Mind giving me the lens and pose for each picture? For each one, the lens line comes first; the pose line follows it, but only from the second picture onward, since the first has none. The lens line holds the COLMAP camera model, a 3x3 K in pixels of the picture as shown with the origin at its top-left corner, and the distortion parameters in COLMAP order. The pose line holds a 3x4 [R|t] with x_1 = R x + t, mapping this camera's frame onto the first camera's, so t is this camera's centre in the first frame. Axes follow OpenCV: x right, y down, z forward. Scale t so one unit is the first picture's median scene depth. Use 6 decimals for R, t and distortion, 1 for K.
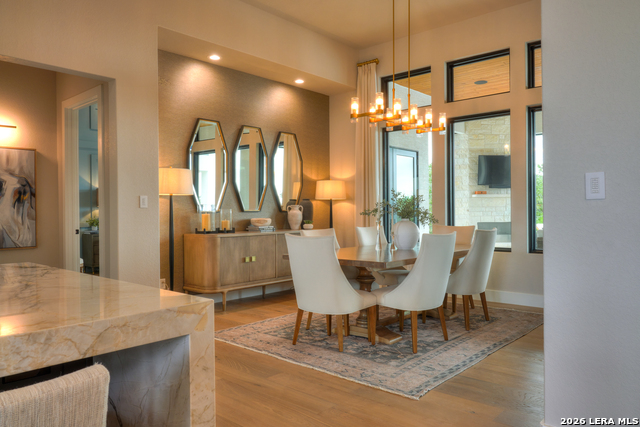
lens RADIAL K [[477.7, 0, 321.4], [0, 477.7, 213.8], [0, 0, 1]] dist [-0.004008, -0.005665]
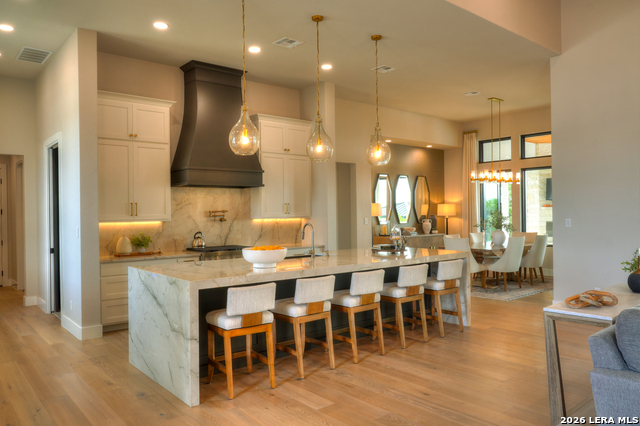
lens RADIAL K [[479.8, 0, 317.9], [0, 479.8, 213.4], [0, 0, 1]] dist [-0.011557, -0.003869]
pose [[0.988492, -0.007006, -0.151108, -0.182519], [0.006822, 0.999975, -0.001738, -0.039757], [0.151116, 0.000687, 0.988516, -0.742693]]
